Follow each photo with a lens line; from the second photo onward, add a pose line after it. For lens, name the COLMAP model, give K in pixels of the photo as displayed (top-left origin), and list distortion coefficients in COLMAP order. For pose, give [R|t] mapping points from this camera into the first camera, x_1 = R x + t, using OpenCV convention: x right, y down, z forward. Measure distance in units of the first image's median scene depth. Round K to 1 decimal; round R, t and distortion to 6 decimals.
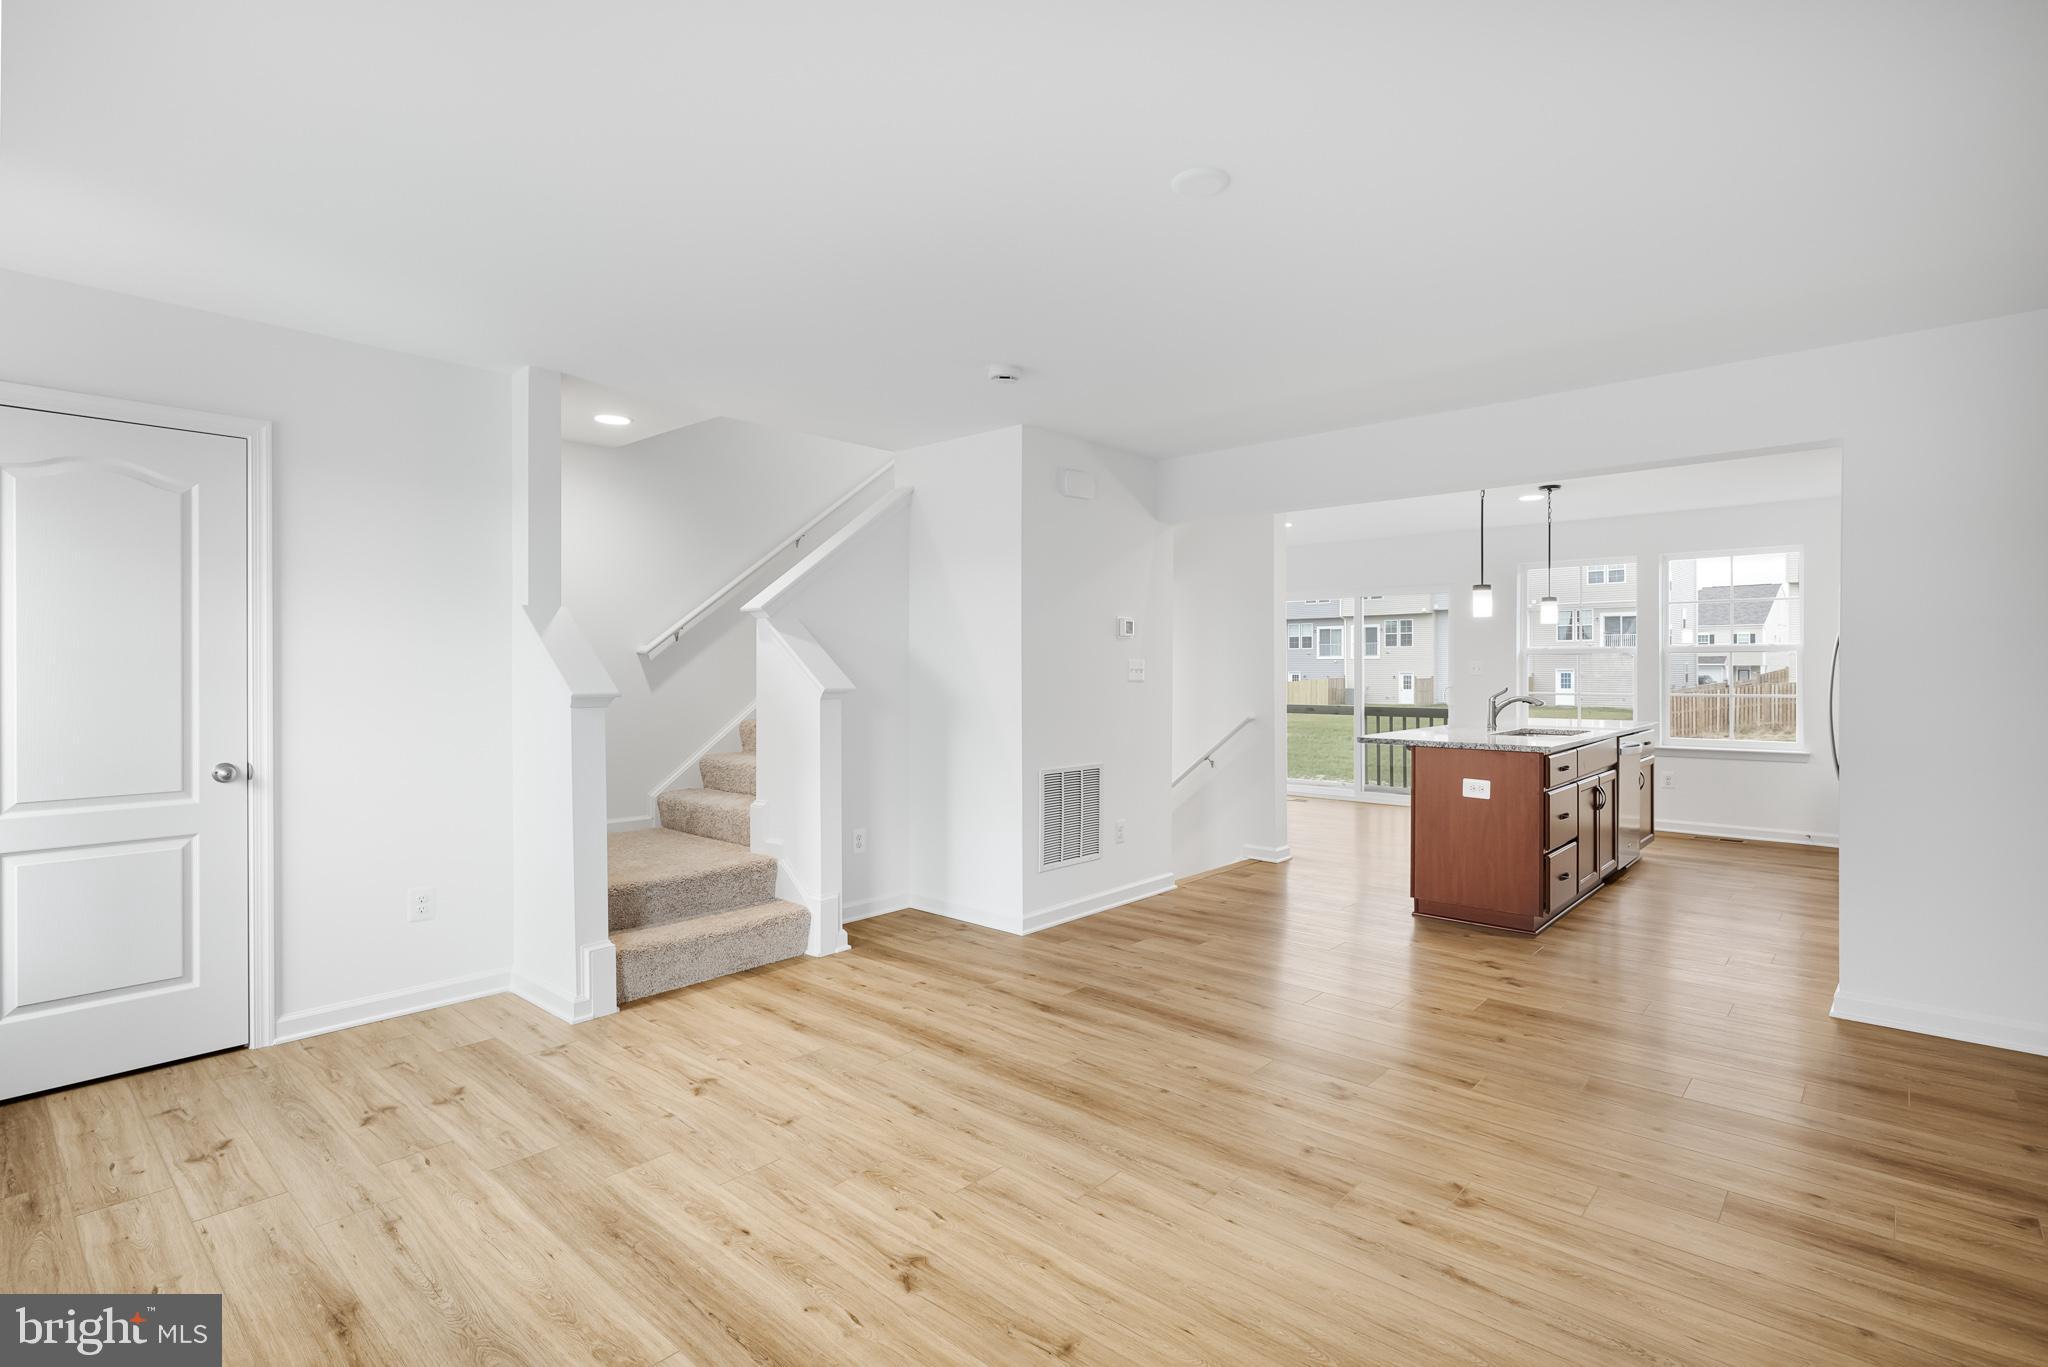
lens RADIAL K [[976.6, 0, 1034.8], [0, 976.6, 658.6], [0, 0, 1]] dist [-0.010613, -0.000659]
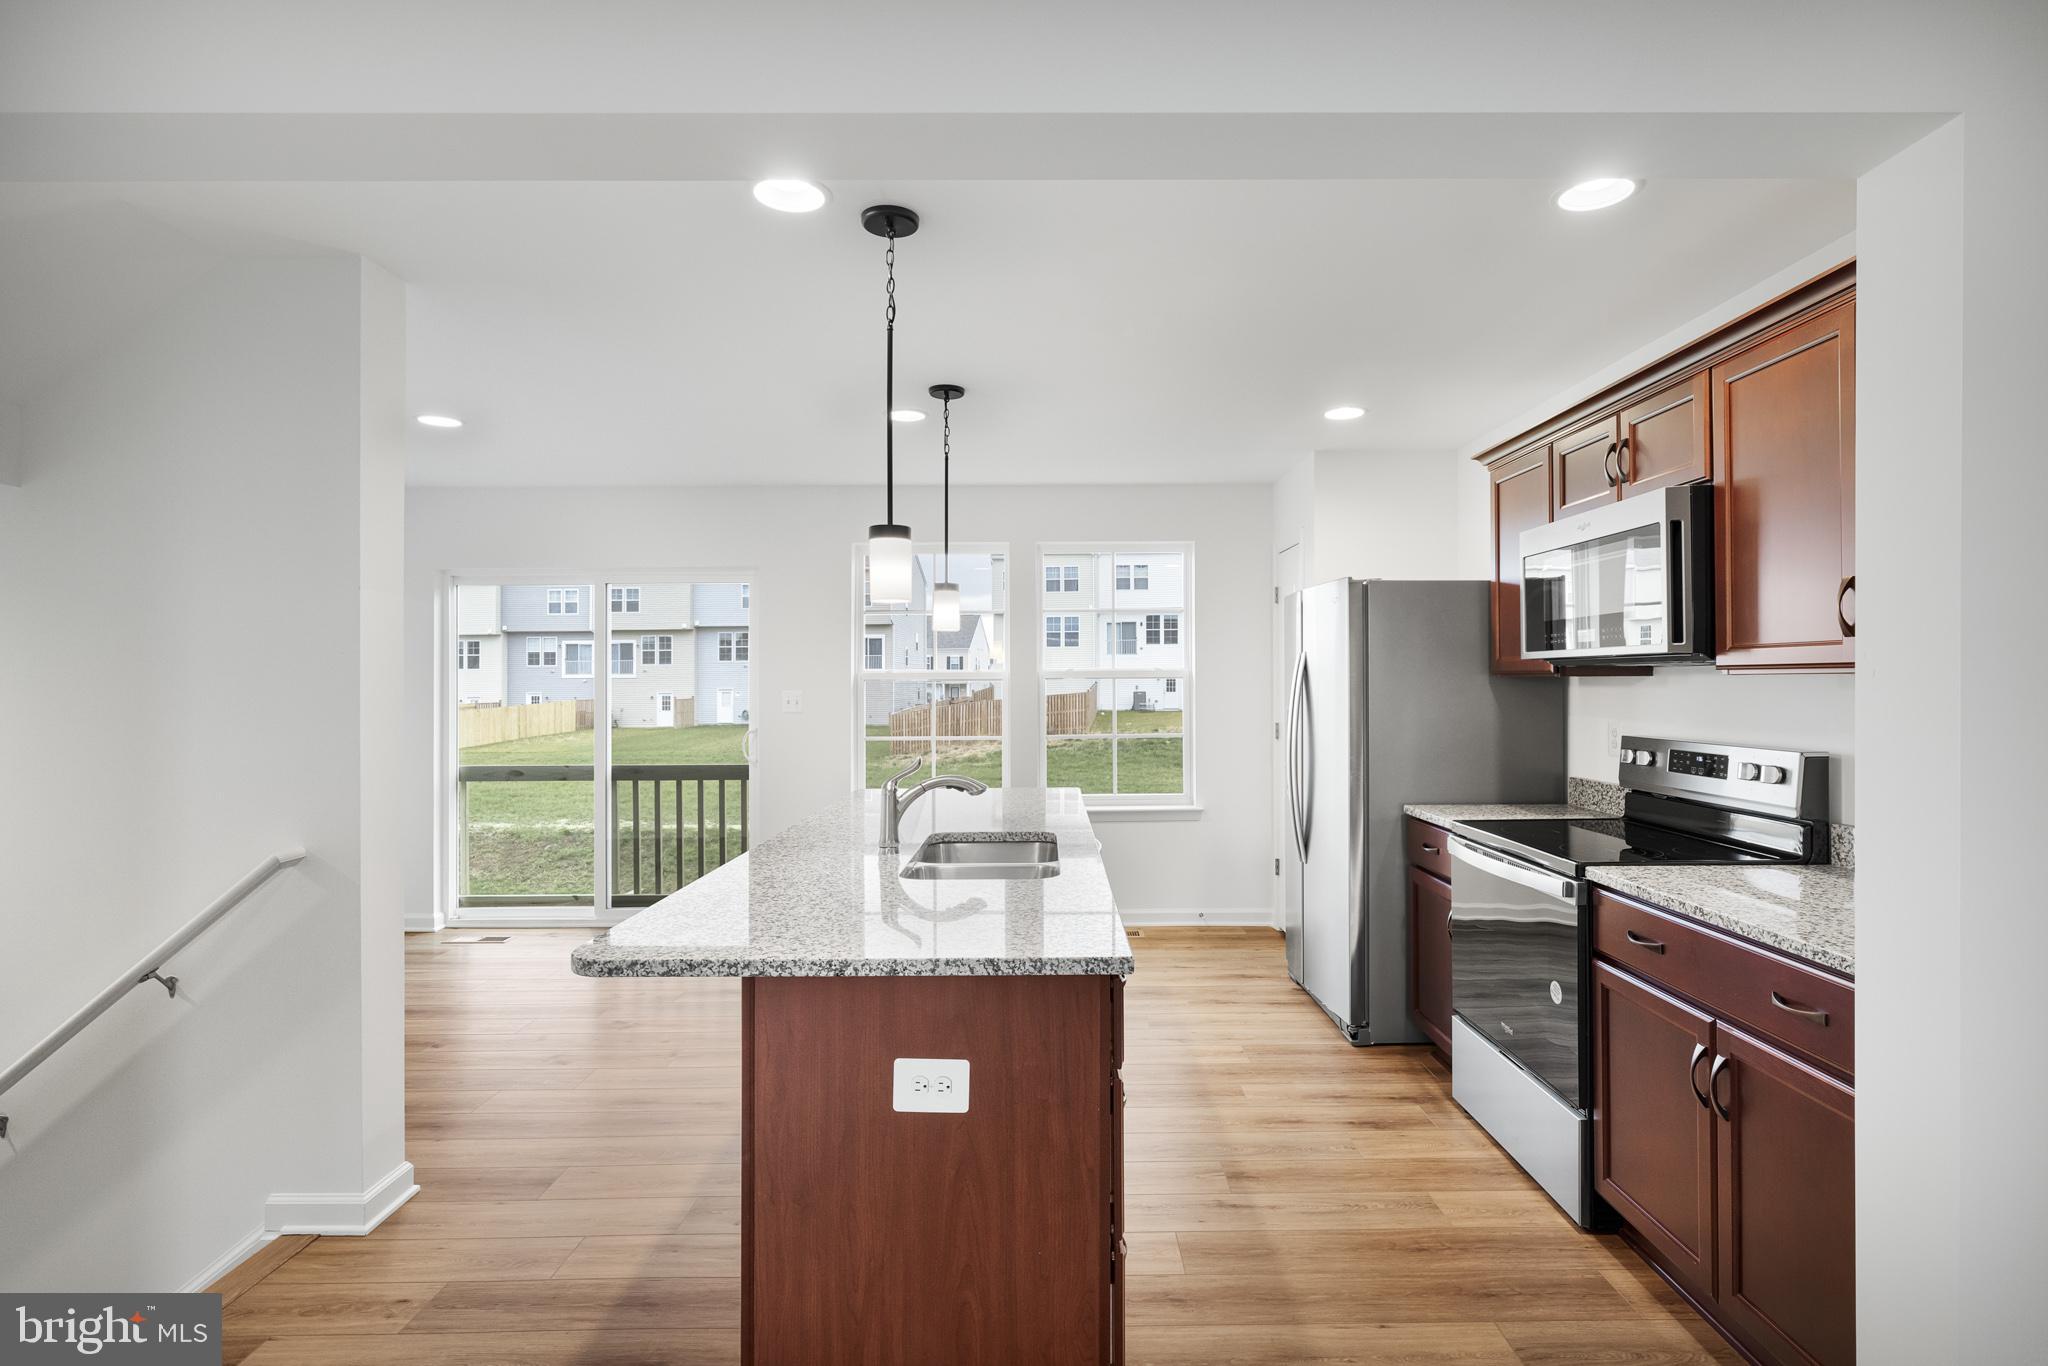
lens RADIAL K [[992.5, 0, 1052.3], [0, 992.5, 668.2], [0, 0, 1]] dist [-0.006169, -0.000034]
pose [[0.739933, 0.007478, 0.672639, 0.020075], [-0.001641, 0.999955, -0.009312, -0.000906], [-0.672679, 0.005786, 0.739912, 0.057517]]
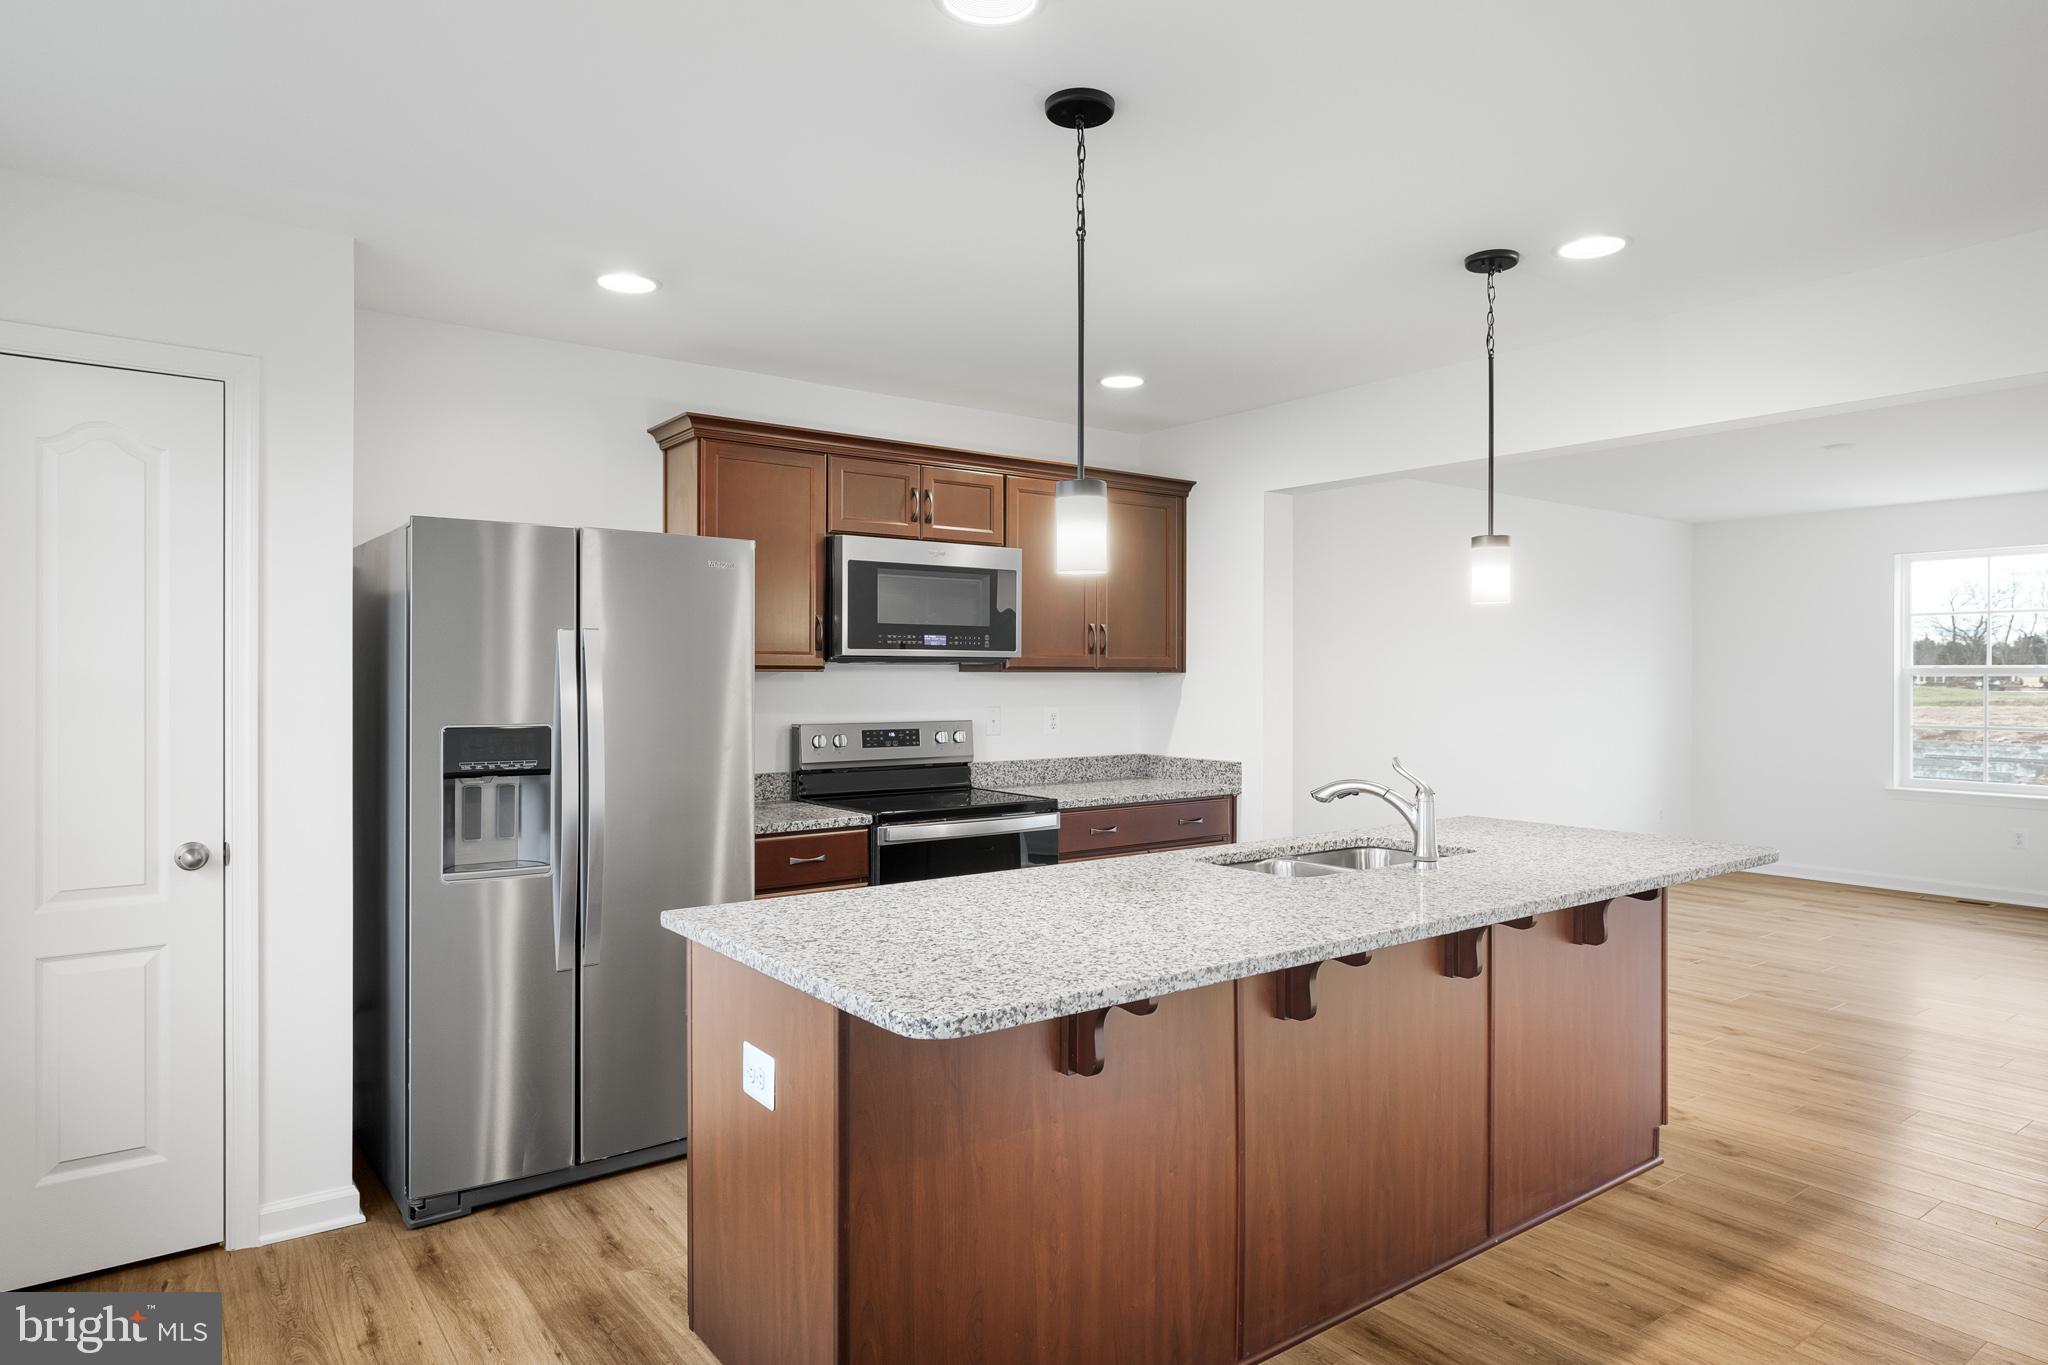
lens RADIAL K [[1244.6, 0, 1024.0], [0, 1244.6, 682.5], [0, 0, 1]] dist [0.000724, 0.000231]
pose [[-0.982609, -0.001640, 0.185678, 0.051775], [-0.002013, 0.999996, -0.001822, -0.000246], [-0.185674, -0.002164, -0.982609, 0.148804]]
